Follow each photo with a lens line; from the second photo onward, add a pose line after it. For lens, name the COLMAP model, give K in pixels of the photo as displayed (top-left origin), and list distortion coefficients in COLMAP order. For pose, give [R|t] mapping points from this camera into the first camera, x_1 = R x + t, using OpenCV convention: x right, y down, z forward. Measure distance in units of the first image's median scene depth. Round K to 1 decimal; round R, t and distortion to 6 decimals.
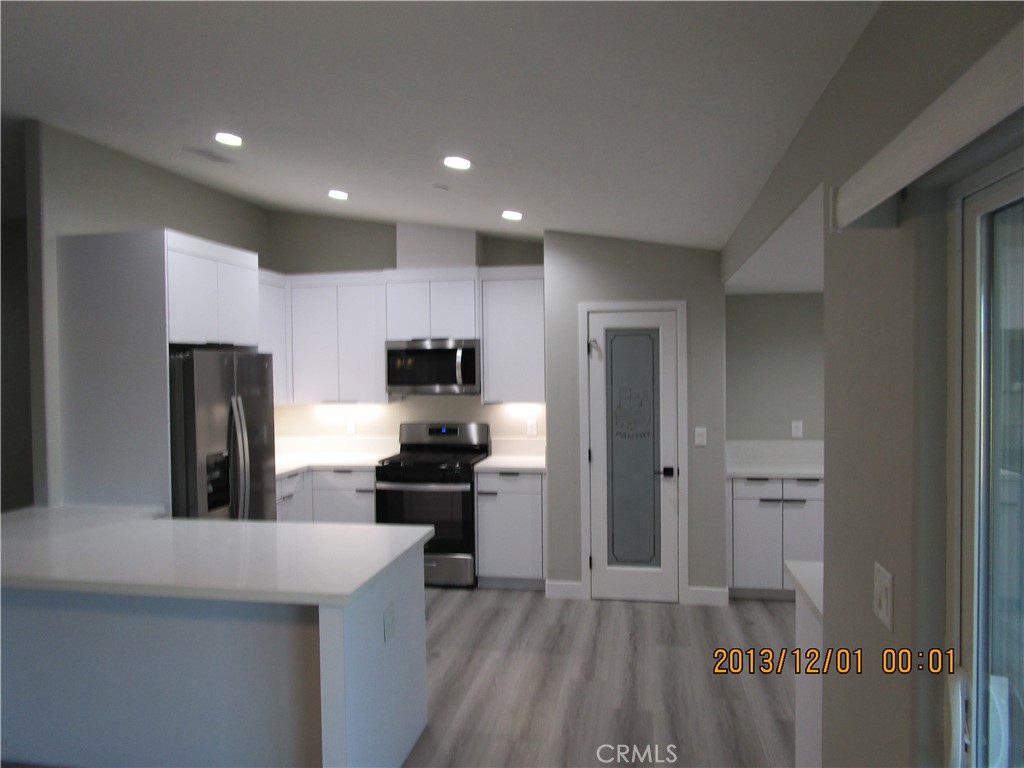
lens RADIAL K [[719.8, 0, 512.0], [0, 719.8, 384.0], [0, 0, 1]] dist [0.001894, -0.000730]
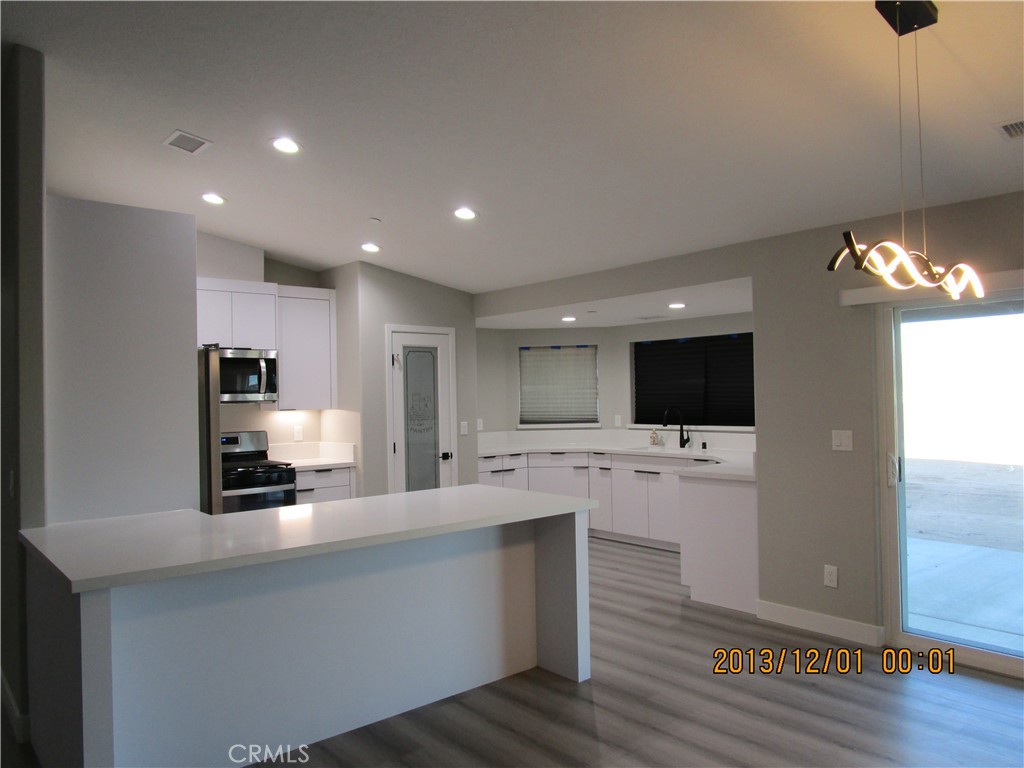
lens RADIAL K [[737.6, 0, 512.0], [0, 737.6, 384.0], [0, 0, 1]] dist [0.000680, -0.000835]
pose [[0.636546, 0.011748, 0.771149, -0.743001], [0.036639, 0.998294, -0.045452, 0.055666], [-0.770368, 0.057187, 0.635030, 0.038423]]
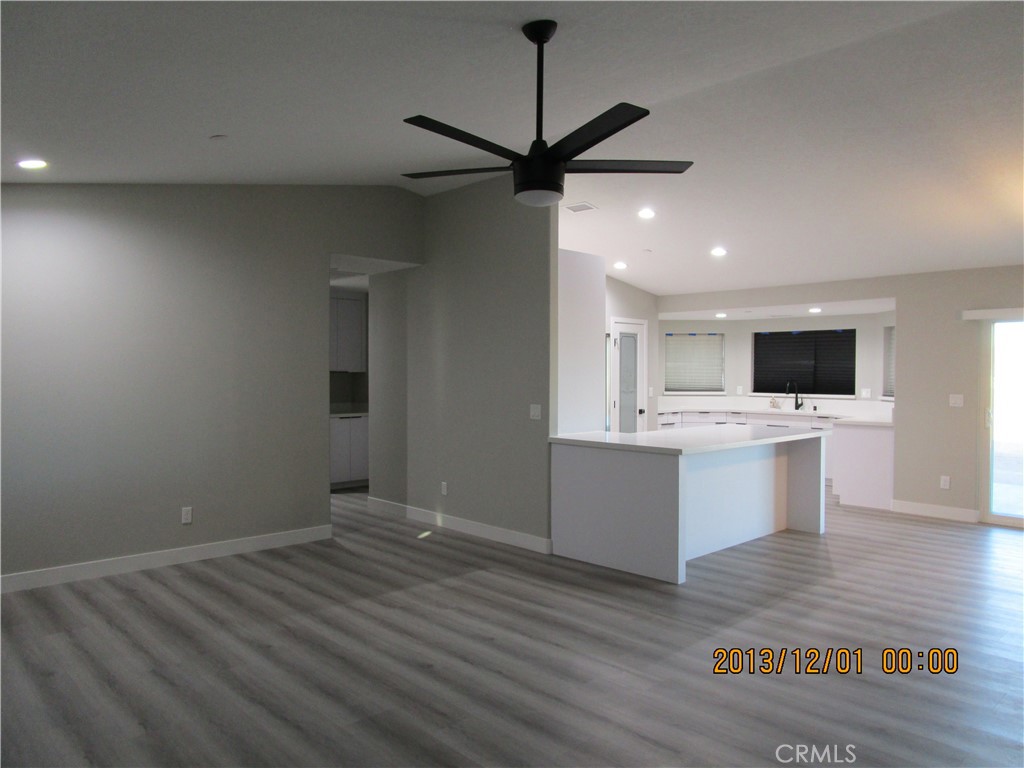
lens RADIAL K [[731.9, 0, 512.0], [0, 731.9, 384.0], [0, 0, 1]] dist [-0.002503, 0.000802]
pose [[0.593900, 0.000968, 0.804538, -1.482839], [0.014642, 0.999821, -0.012011, 0.068661], [-0.804406, 0.018913, 0.593779, 0.143951]]
